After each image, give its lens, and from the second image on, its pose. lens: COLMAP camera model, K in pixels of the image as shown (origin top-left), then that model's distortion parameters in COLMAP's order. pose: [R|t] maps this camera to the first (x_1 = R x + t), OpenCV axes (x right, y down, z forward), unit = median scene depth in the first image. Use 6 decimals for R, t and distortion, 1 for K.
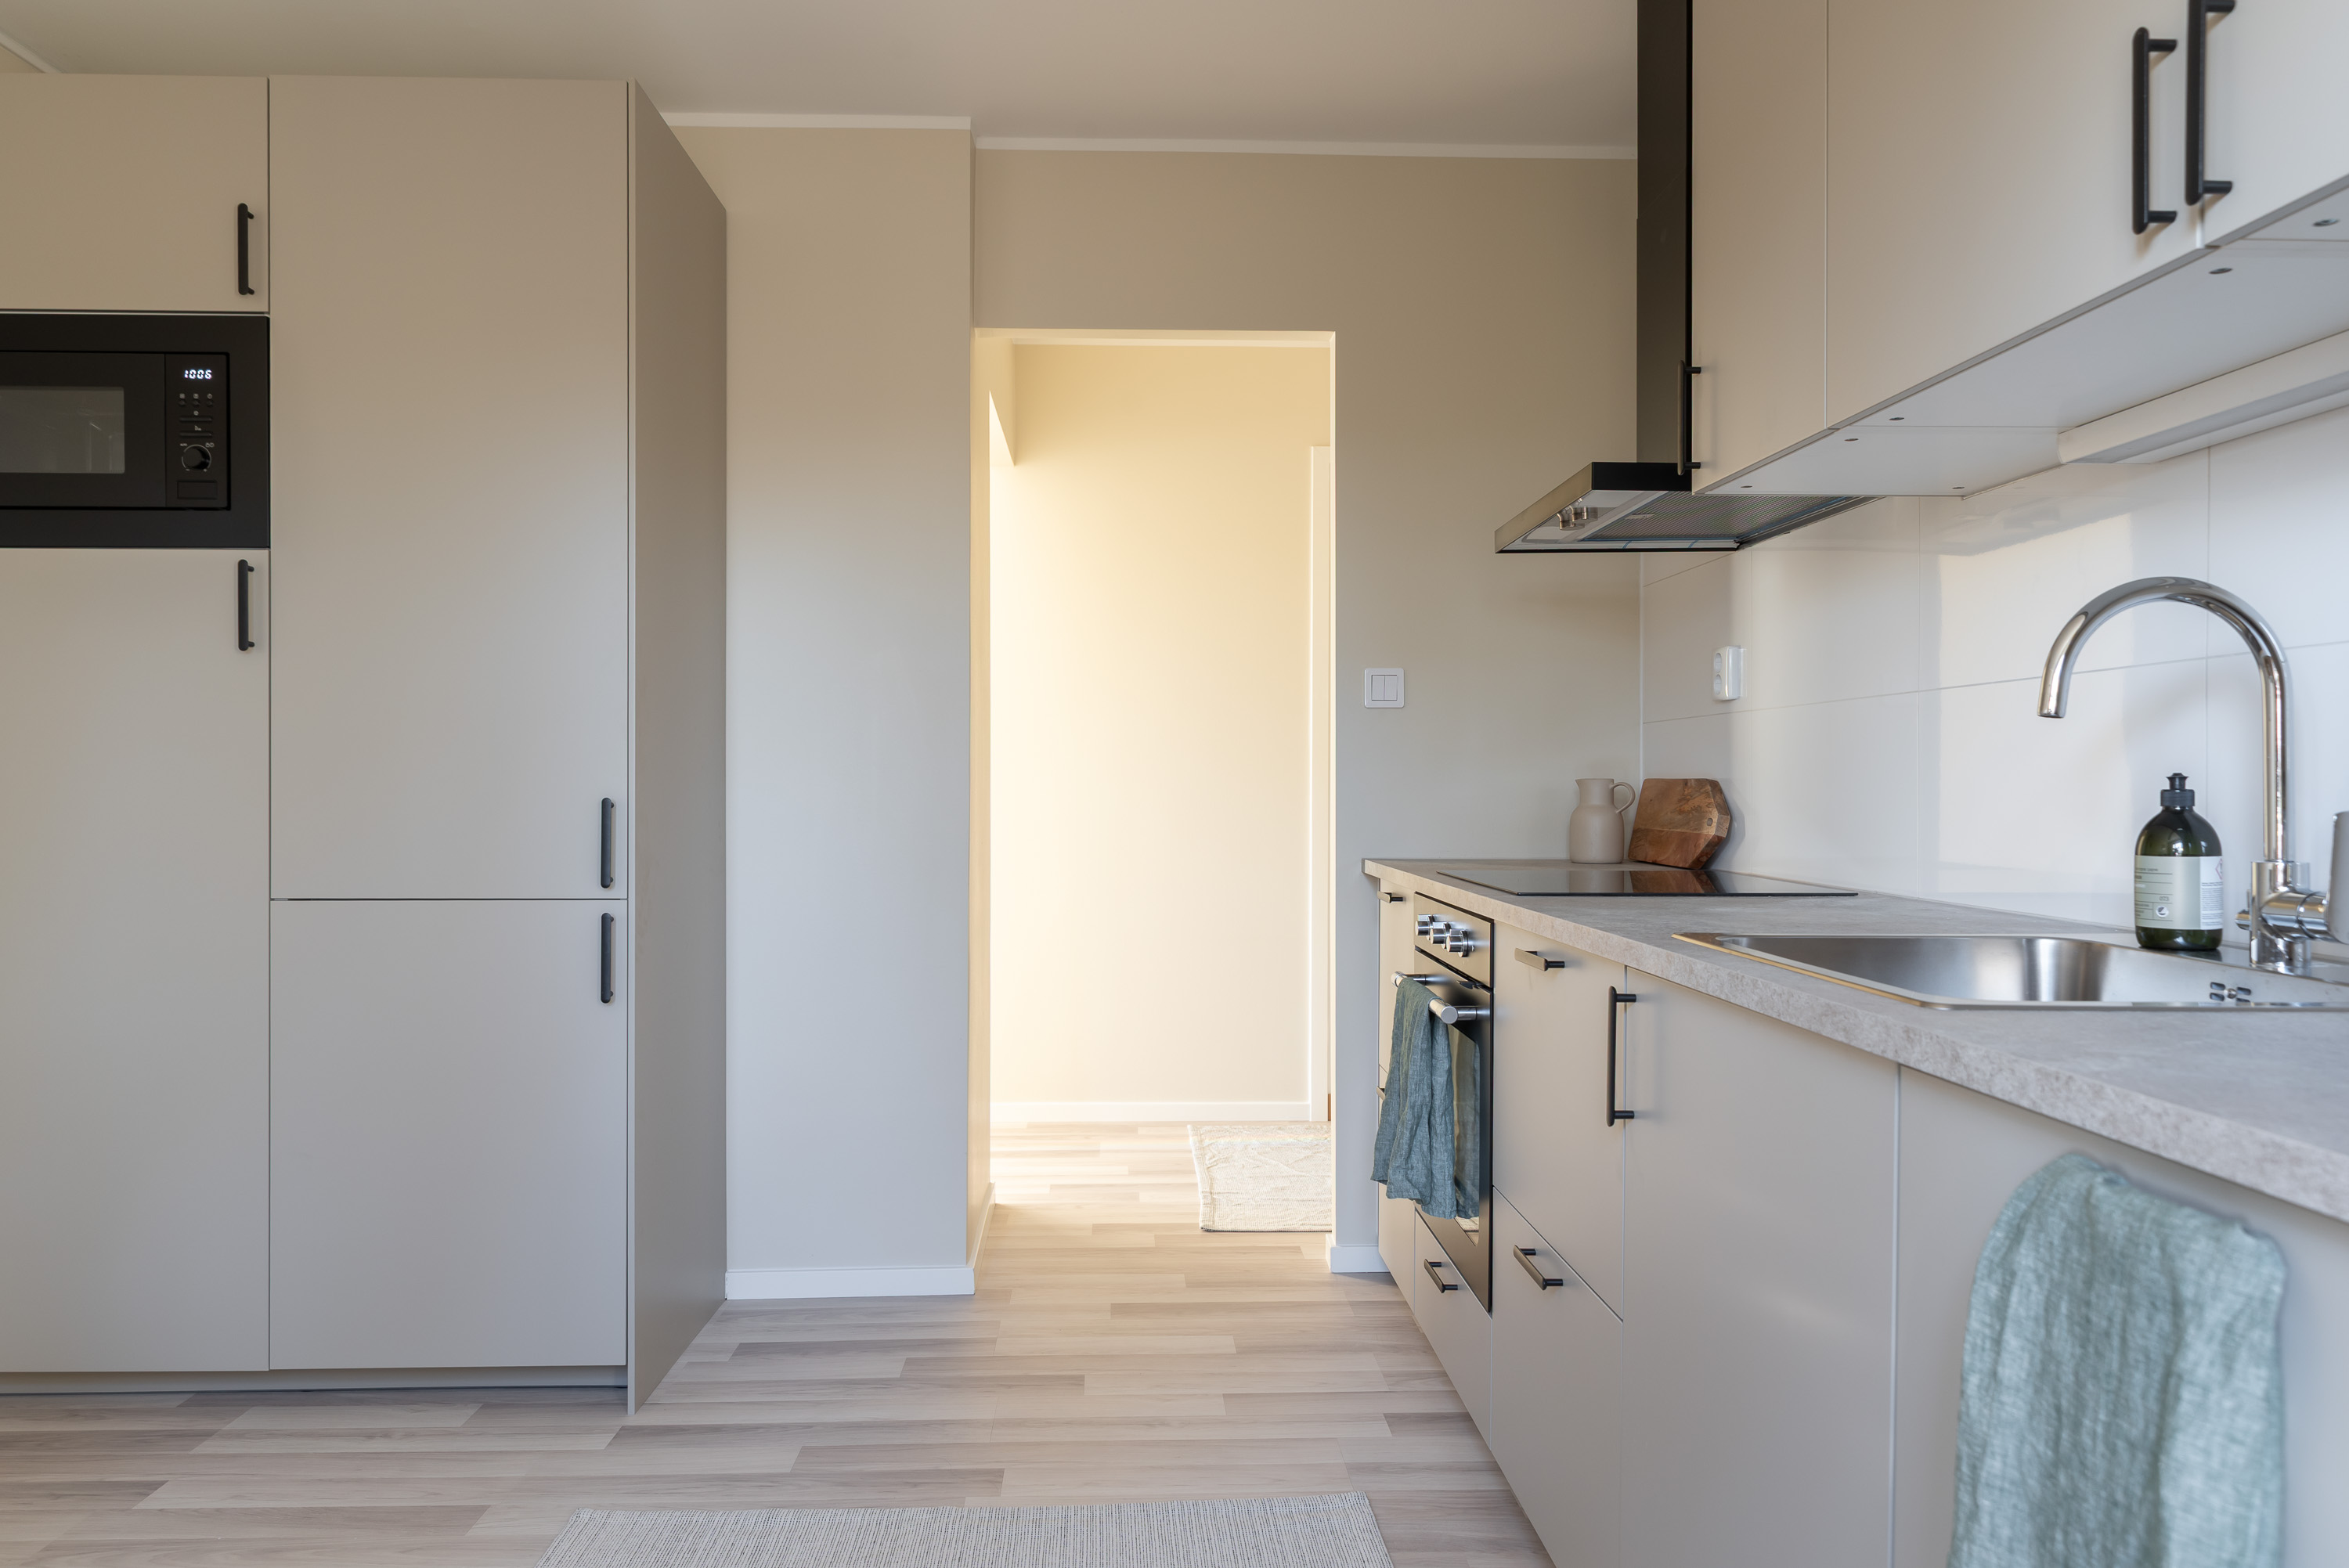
lens RADIAL K [[1643.3, 0, 1174.5], [0, 1643.3, 784.0], [0, 0, 1]] dist [0.003175, -0.004794]
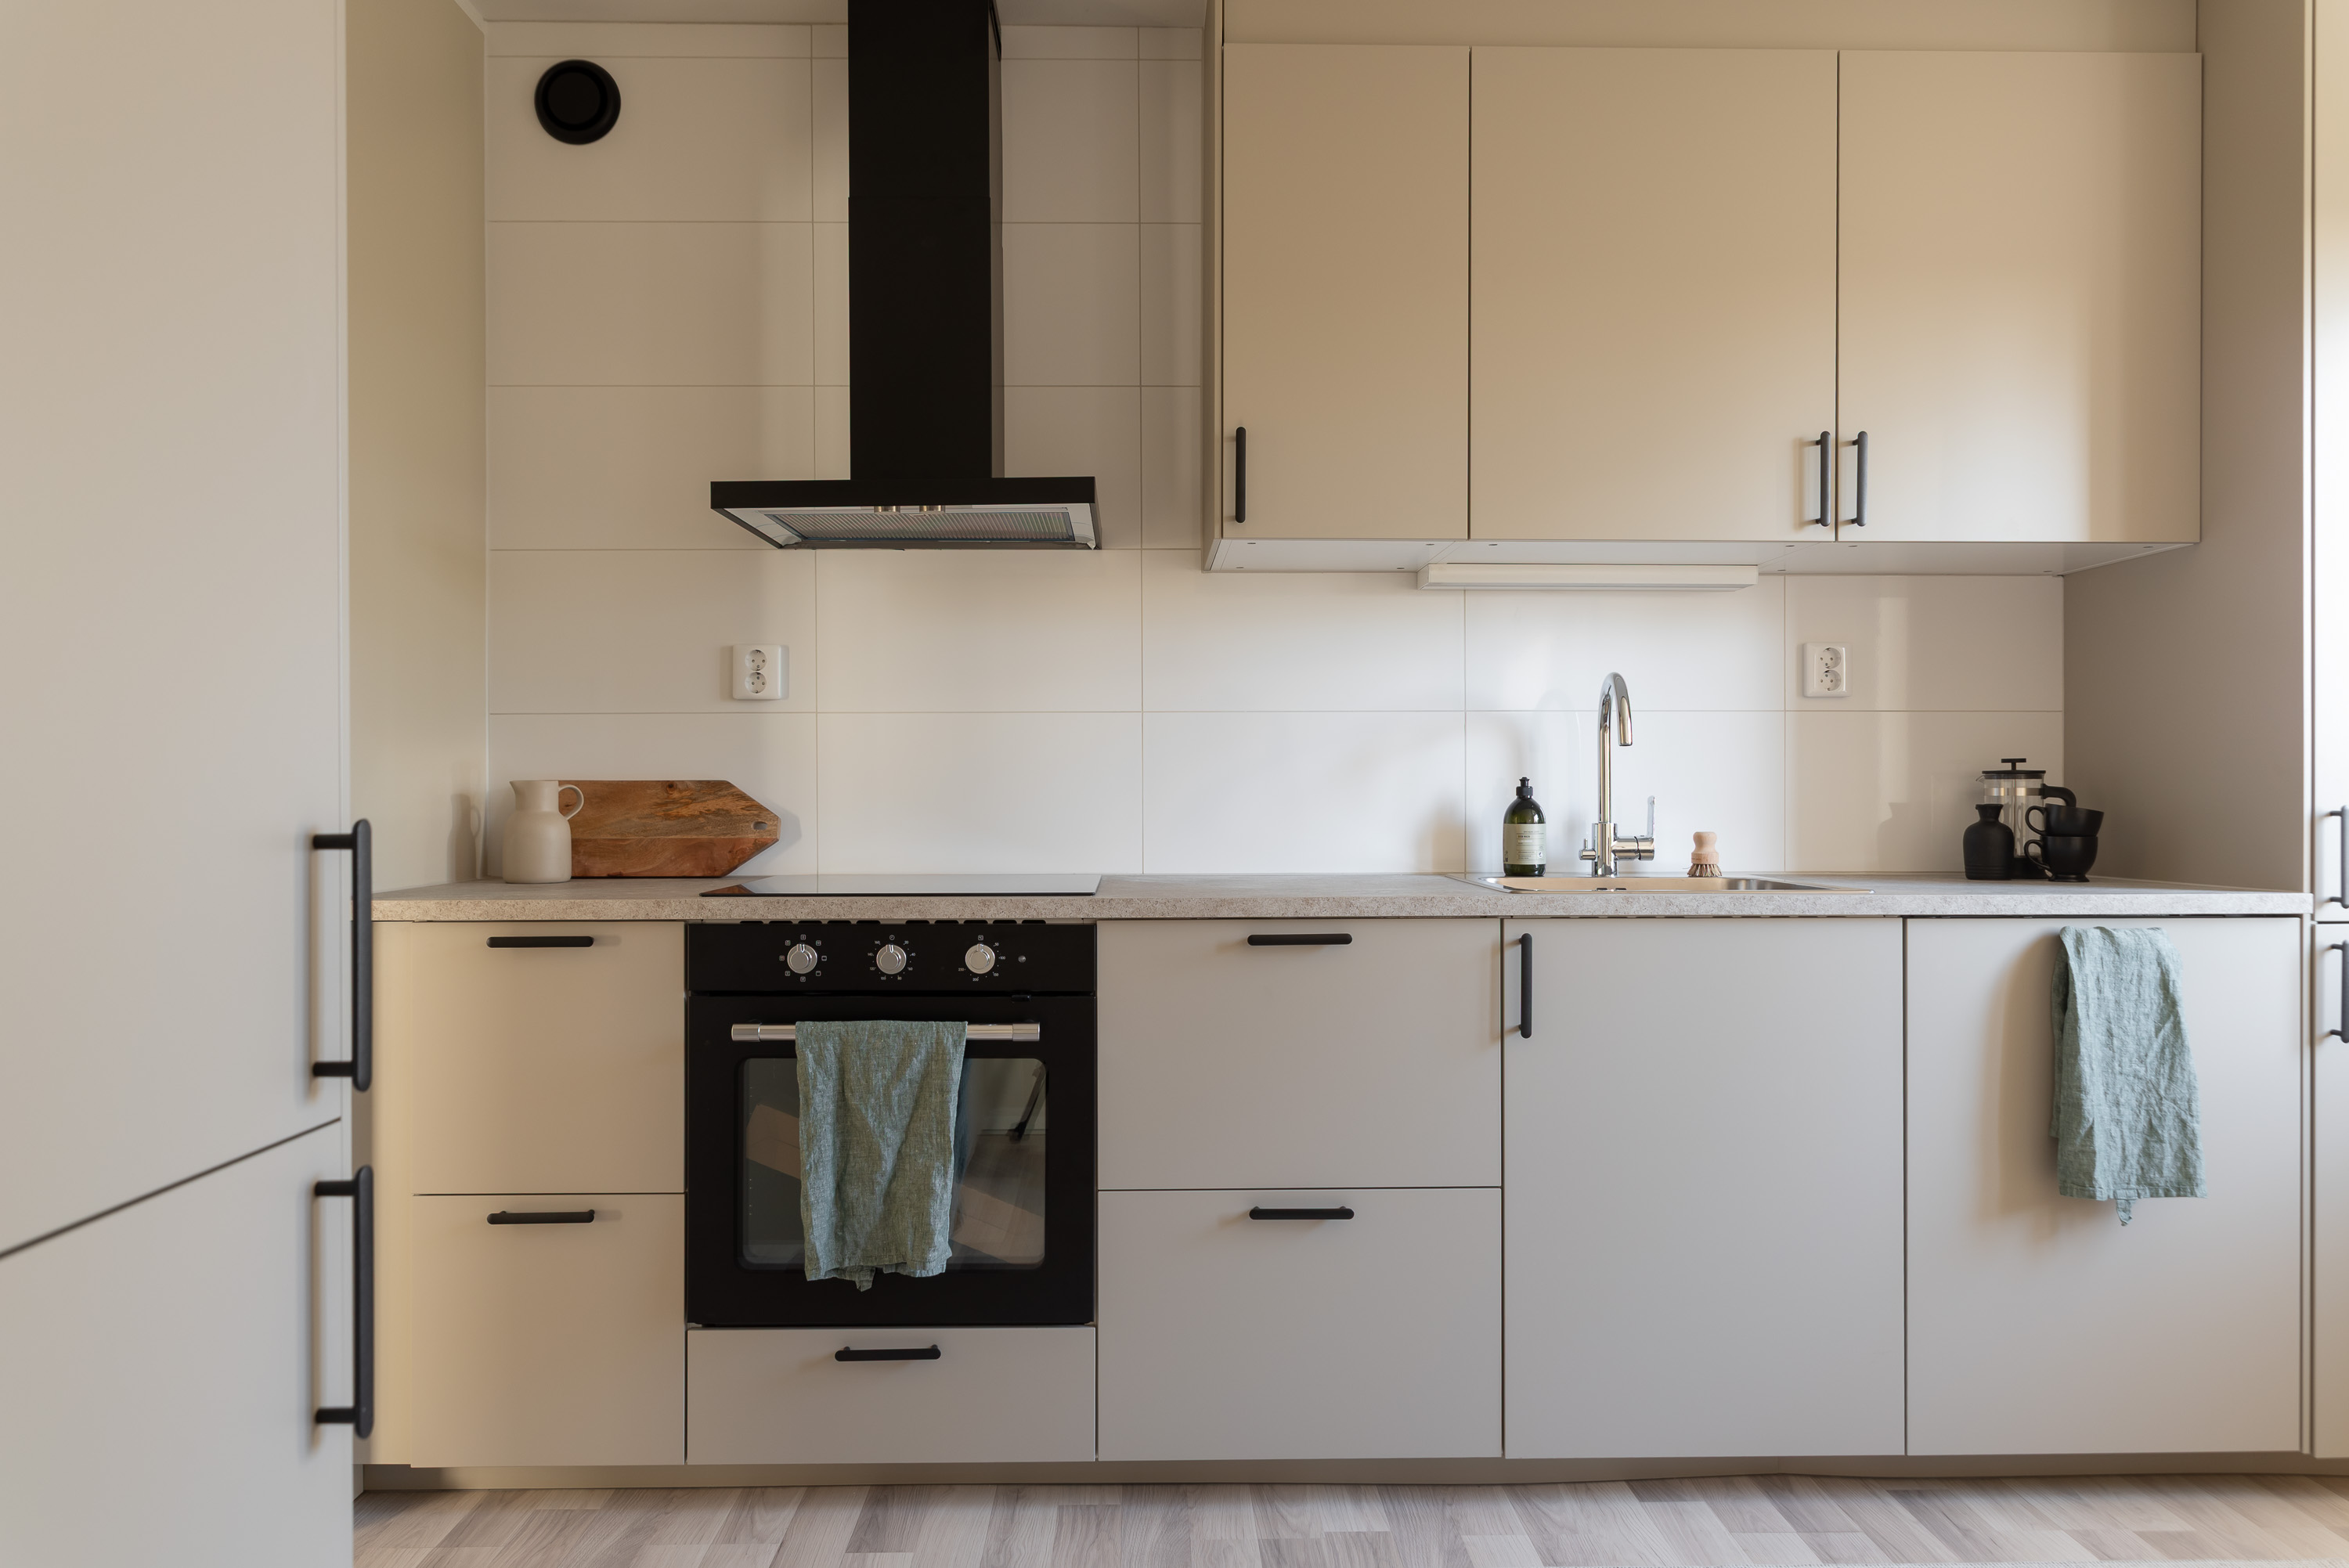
lens RADIAL K [[1595.4, 0, 1180.3], [0, 1595.4, 763.2], [0, 0, 1]] dist [0.013894, -0.003017]
pose [[0.000939, 0.012631, 0.999920, -1.136258], [0.004582, 0.999910, -0.012635, -0.002101], [-0.999989, 0.004593, 0.000881, 1.382247]]
